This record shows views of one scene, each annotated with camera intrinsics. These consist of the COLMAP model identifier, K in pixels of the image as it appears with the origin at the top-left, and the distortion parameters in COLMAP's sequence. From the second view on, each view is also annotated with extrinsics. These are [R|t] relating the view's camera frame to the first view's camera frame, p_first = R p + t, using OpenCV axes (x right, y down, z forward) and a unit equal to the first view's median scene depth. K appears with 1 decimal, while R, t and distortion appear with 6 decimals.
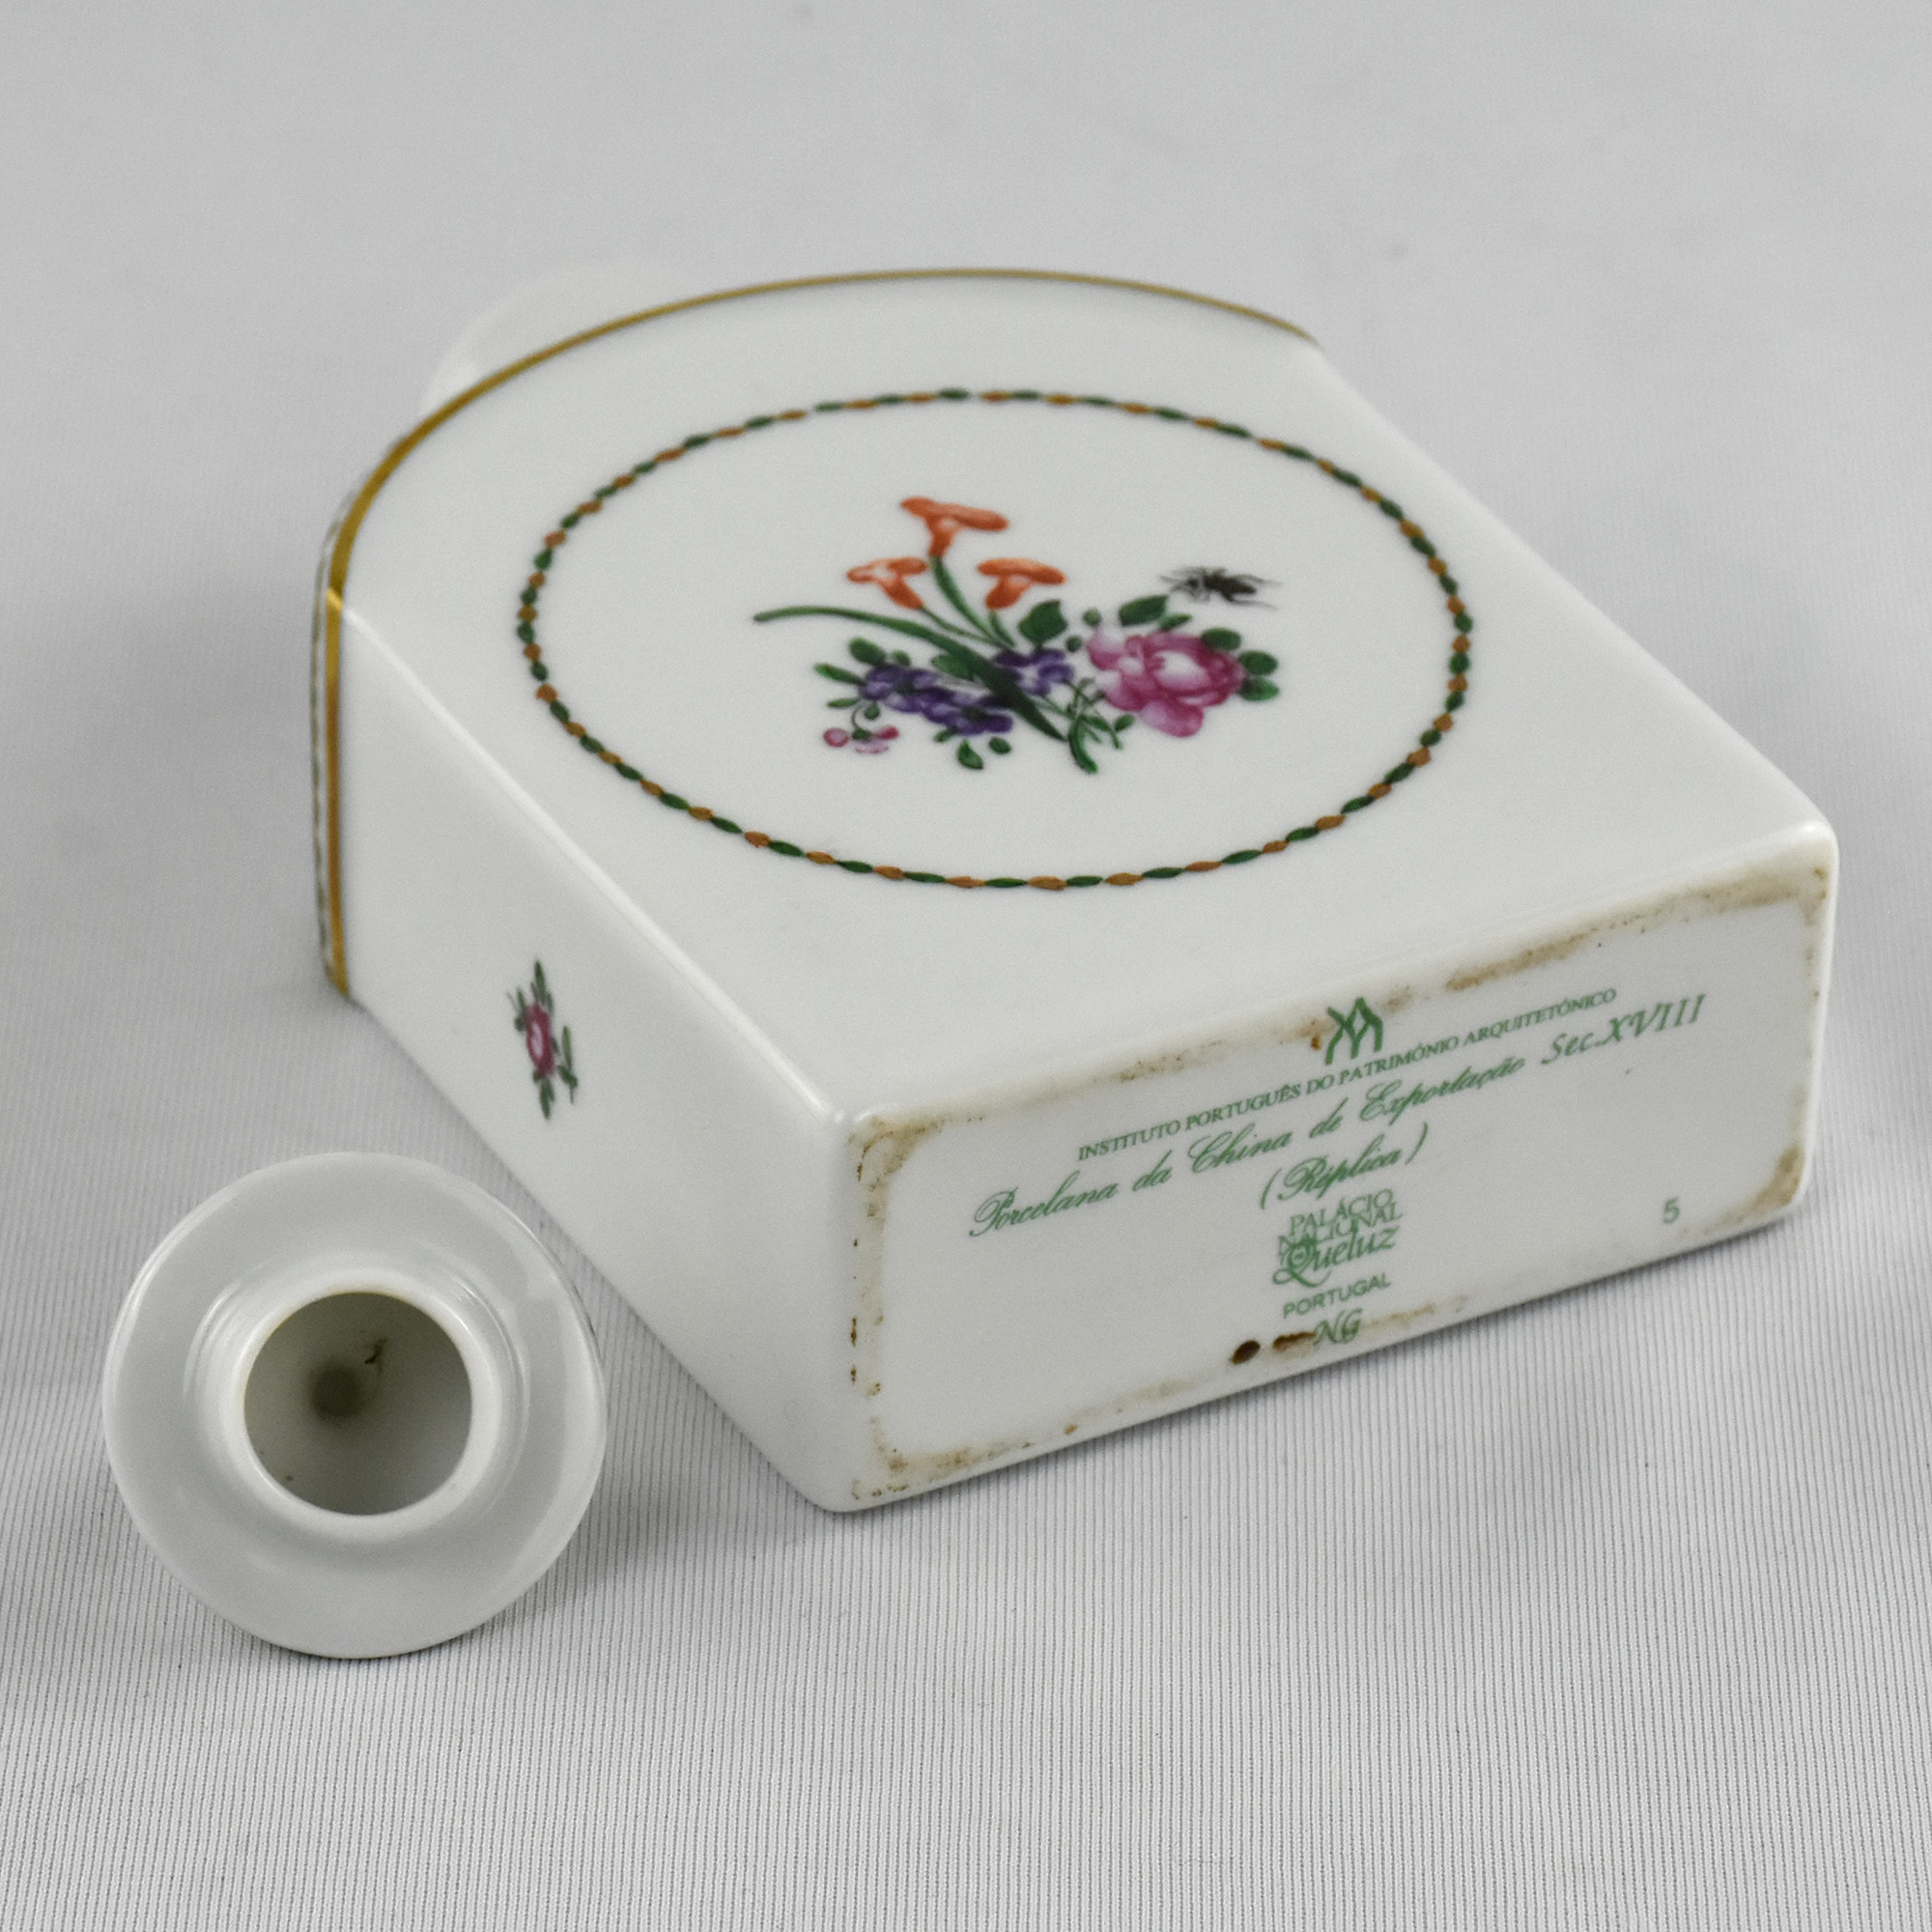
lens RADIAL K [[6786.5, 0, 967.4], [0, 6786.5, 962.9], [0, 0, 1]] dist [0.145369, 0.000000]
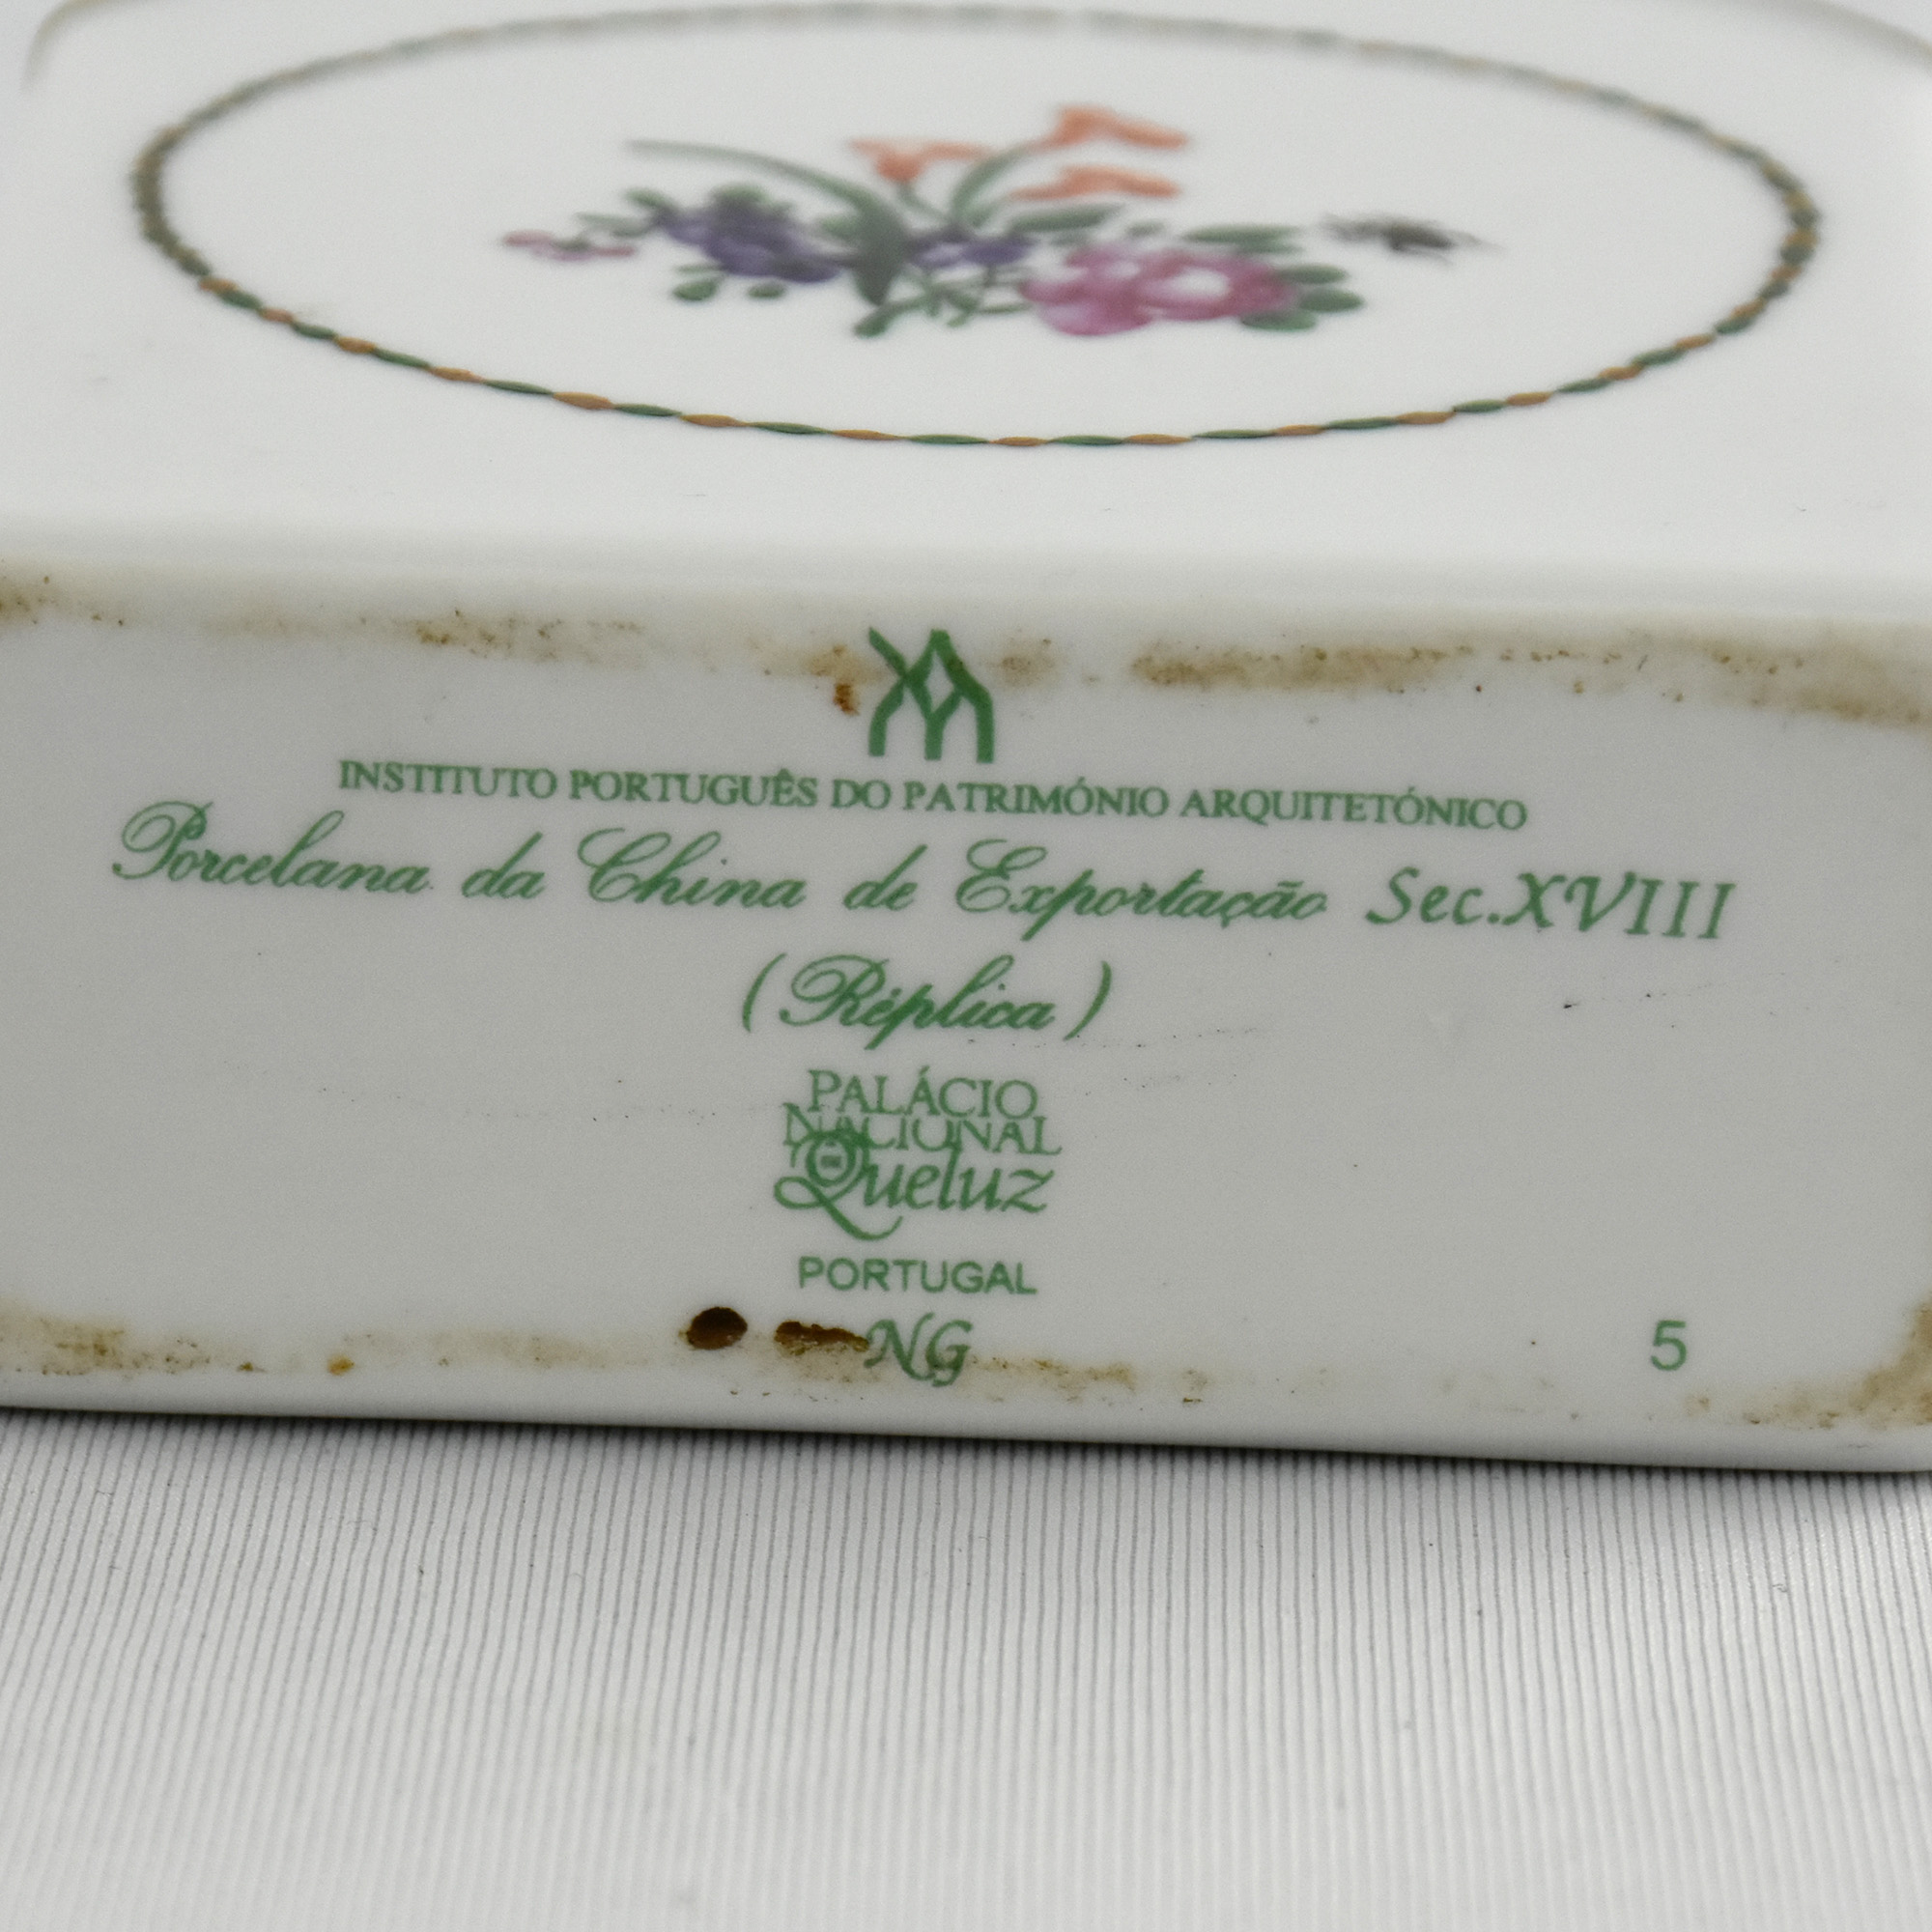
lens RADIAL K [[8719.3, 0, 964.2], [0, 8719.3, 968.3], [0, 0, 1]] dist [0.016365, 0.000000]
pose [[0.891595, 0.191369, -0.410411, 0.335870], [-0.274118, 0.949484, -0.152773, 0.130528], [0.360442, 0.248712, 0.899012, 0.389381]]
